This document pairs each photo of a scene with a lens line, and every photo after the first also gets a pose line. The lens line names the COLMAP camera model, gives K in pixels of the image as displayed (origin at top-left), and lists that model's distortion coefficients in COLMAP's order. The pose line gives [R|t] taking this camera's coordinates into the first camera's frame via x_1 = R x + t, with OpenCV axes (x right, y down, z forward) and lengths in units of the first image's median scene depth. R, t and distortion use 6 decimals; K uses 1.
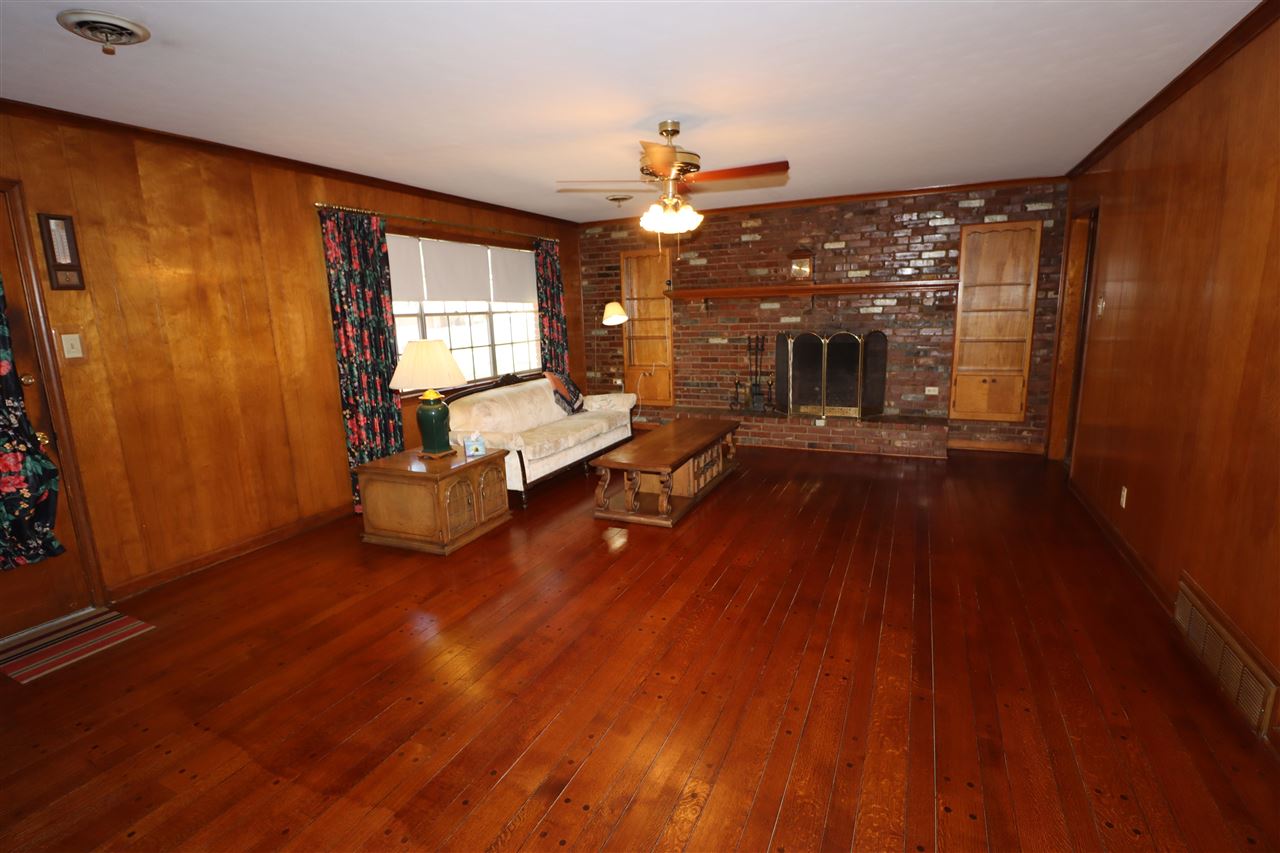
lens RADIAL K [[598.2, 0, 640.0], [0, 598.2, 426.5], [0, 0, 1]] dist [-0.000177, -0.000557]
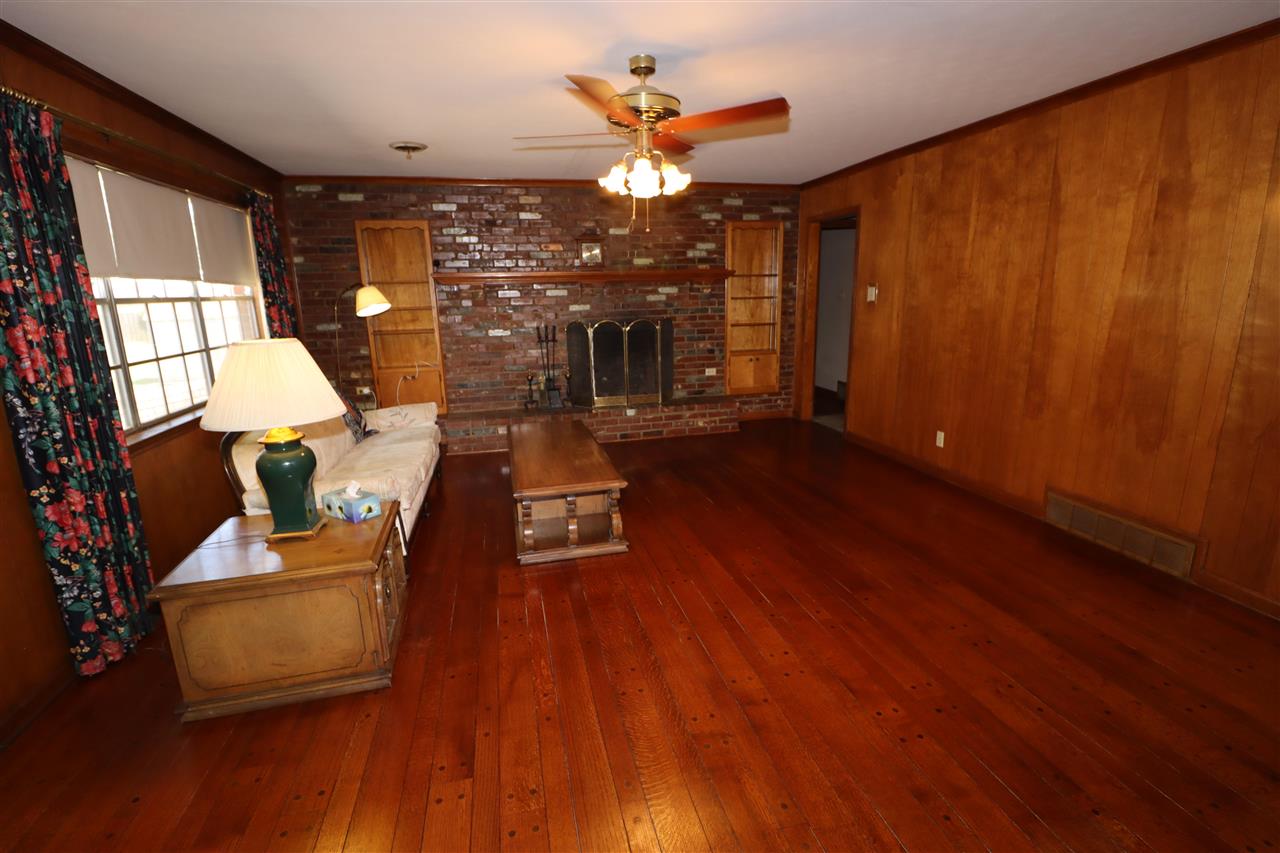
lens RADIAL K [[597.7, 0, 646.0], [0, 597.7, 429.1], [0, 0, 1]] dist [-0.000924, -0.011185]
pose [[0.780930, -0.129211, 0.611108, -0.300610], [0.119325, 0.991212, 0.057096, -0.033949], [-0.613115, 0.028333, 0.789486, 0.223633]]
